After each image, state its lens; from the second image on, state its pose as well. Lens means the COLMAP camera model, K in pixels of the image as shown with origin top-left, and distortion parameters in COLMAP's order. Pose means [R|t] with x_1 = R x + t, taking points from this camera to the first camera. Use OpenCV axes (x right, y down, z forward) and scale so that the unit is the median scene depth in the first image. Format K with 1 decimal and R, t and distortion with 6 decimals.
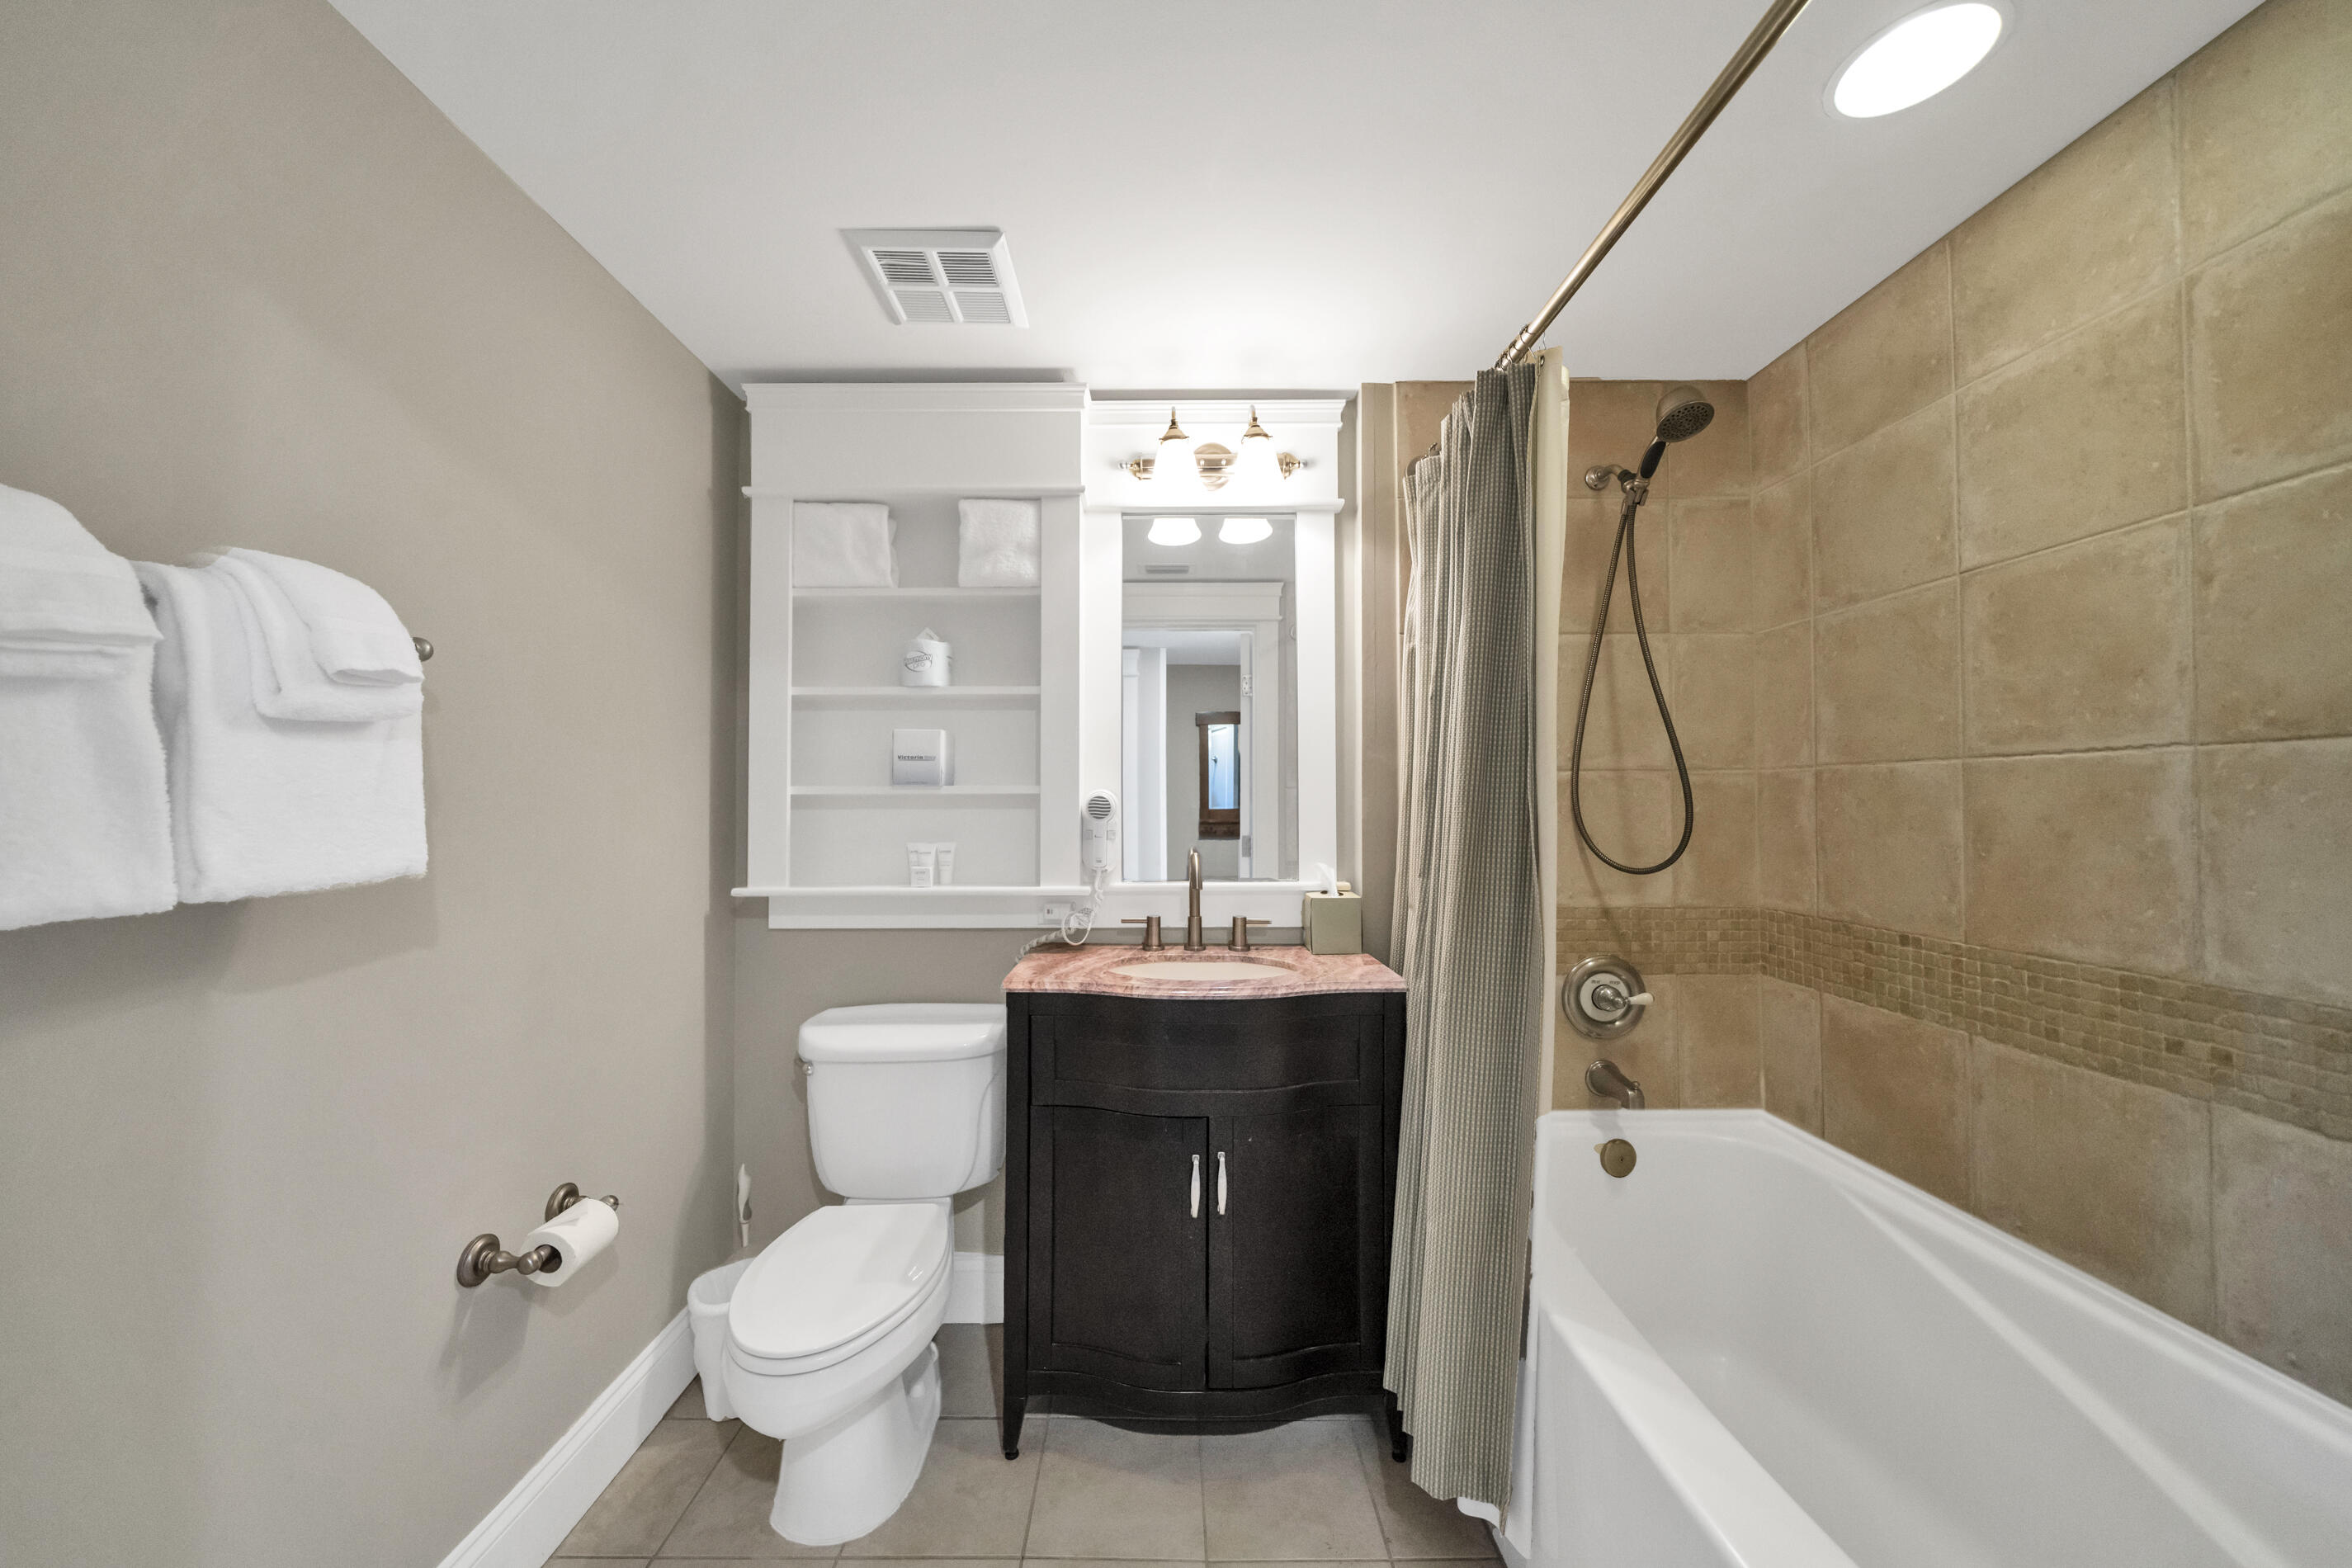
lens RADIAL K [[841.3, 0, 1176.0], [0, 841.3, 784.0], [0, 0, 1]] dist [-0.000583, -0.000158]
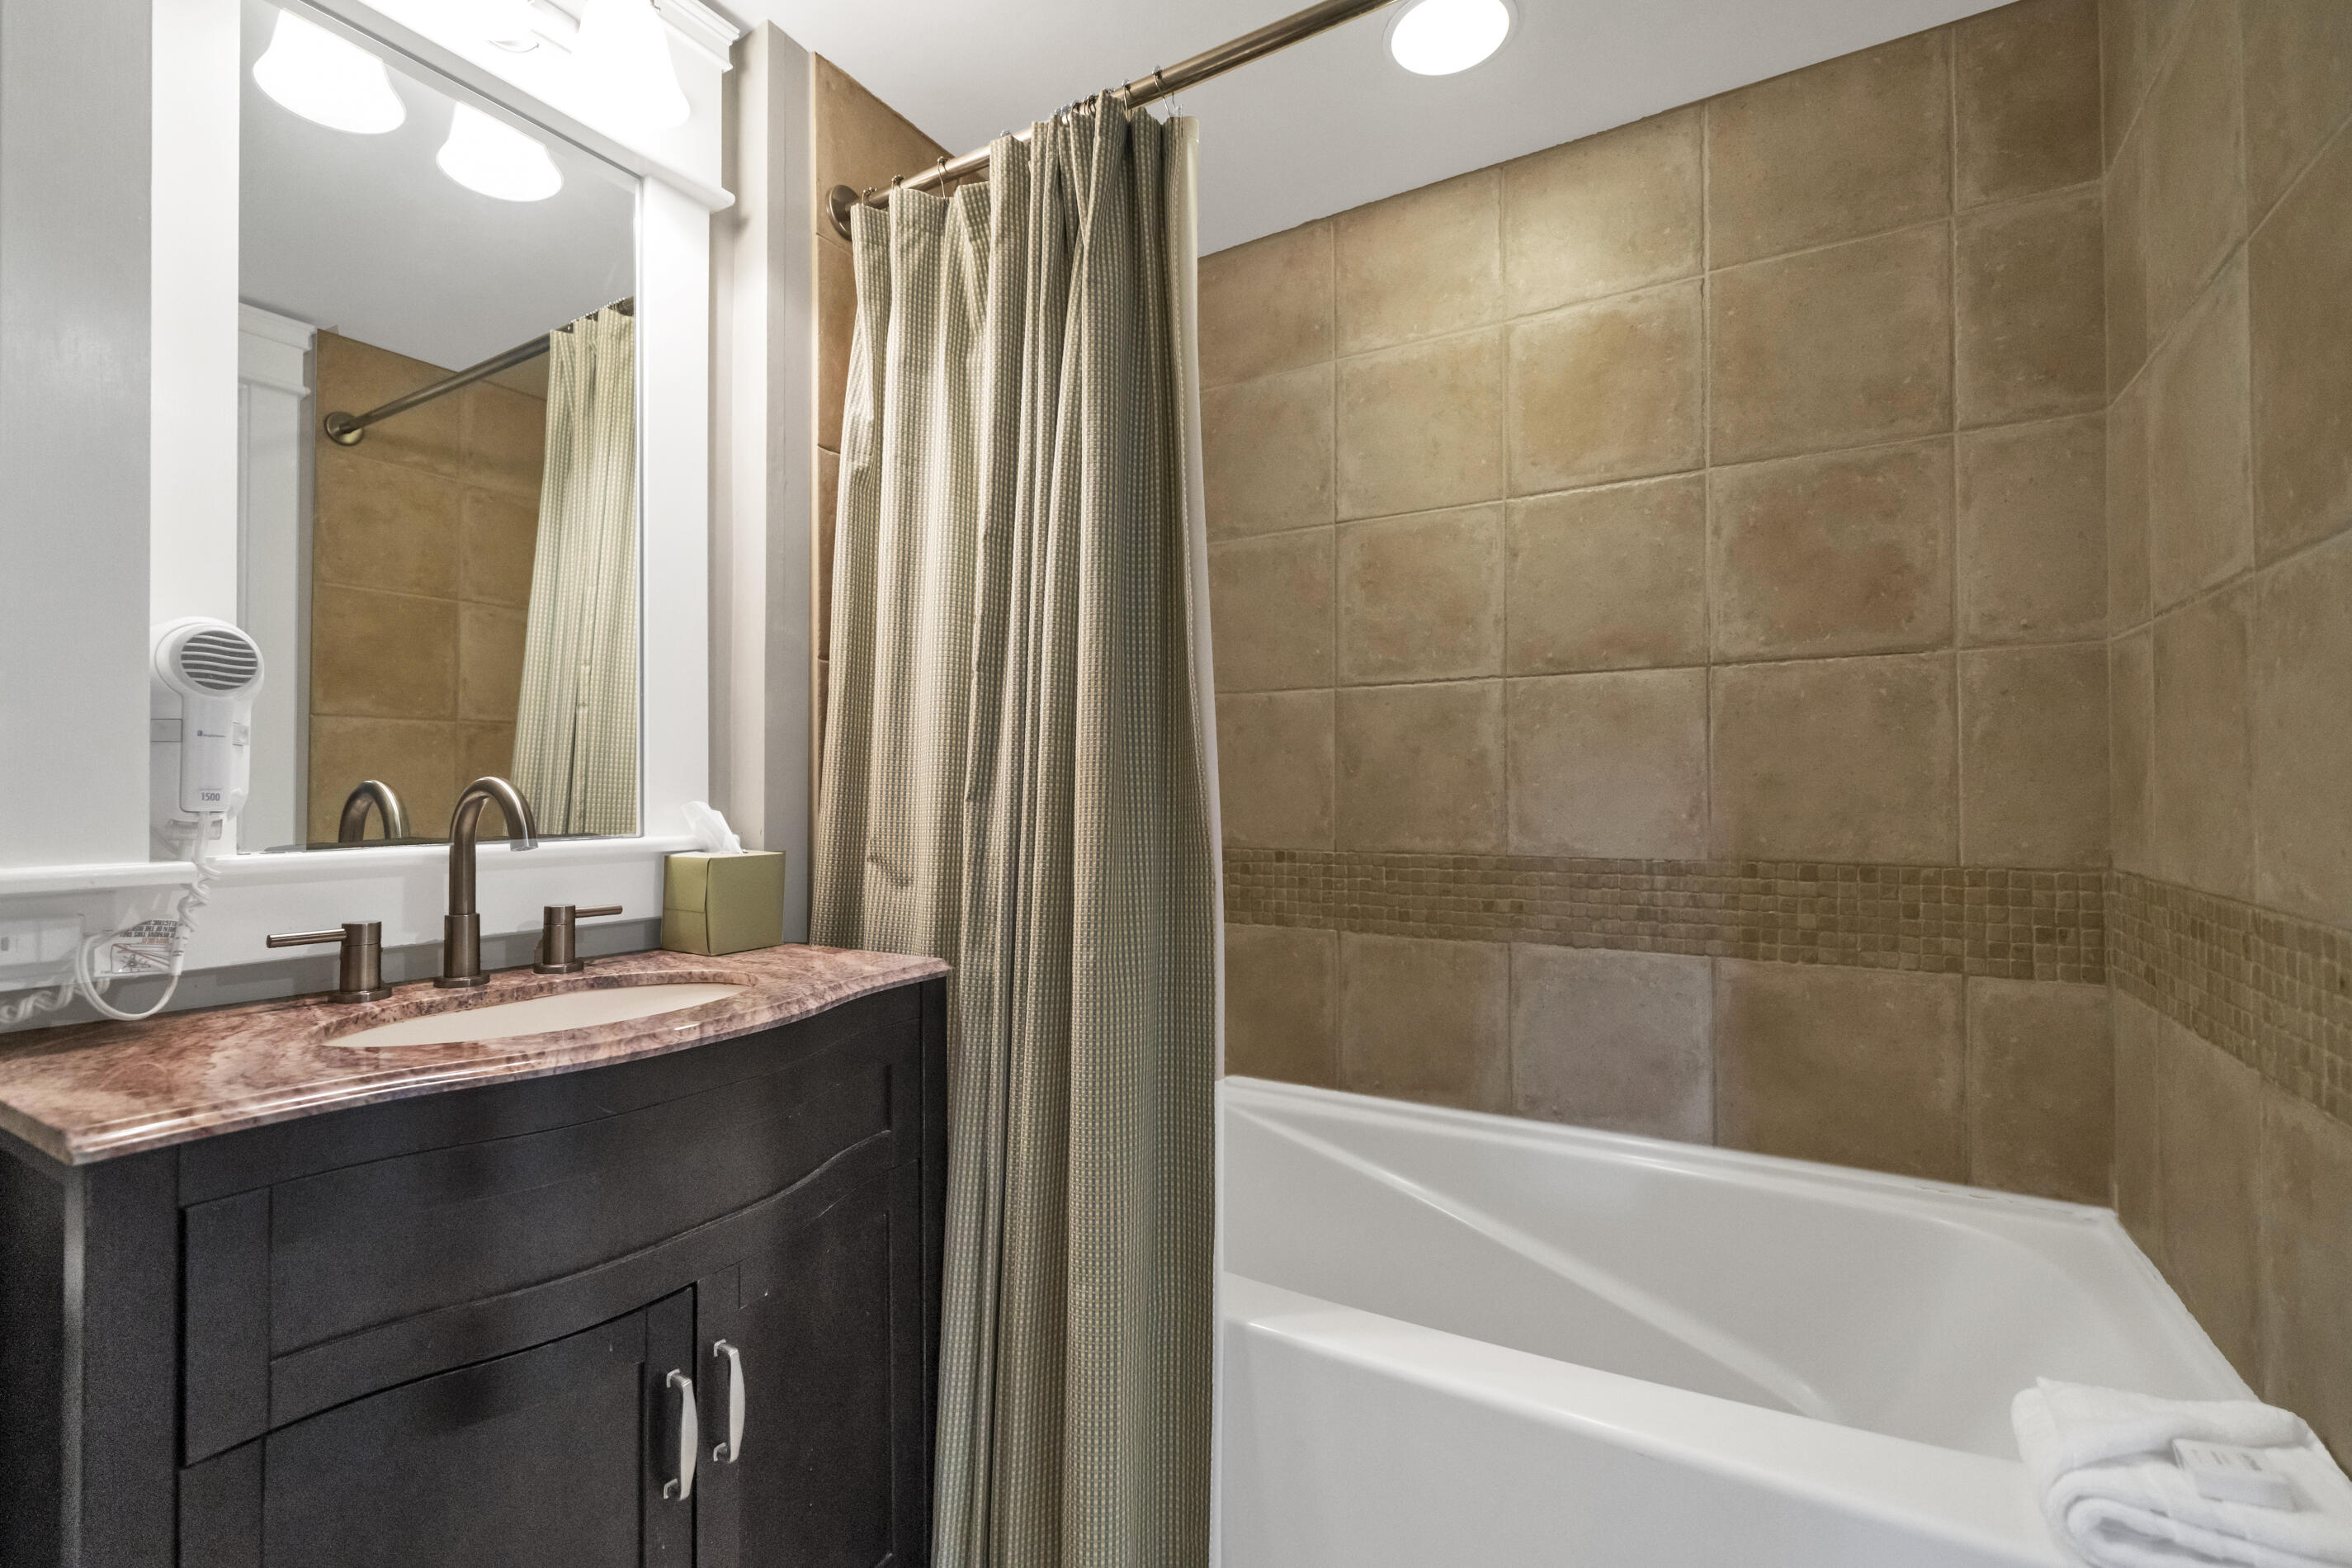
lens RADIAL K [[1026.0, 0, 1176.0], [0, 1026.0, 784.0], [0, 0, 1]] dist [-0.001290, -0.000079]
pose [[0.513824, 0.007444, 0.857864, -0.369549], [-0.015410, 0.999881, 0.000554, 0.106154], [-0.857757, -0.013504, 0.513877, 0.497087]]
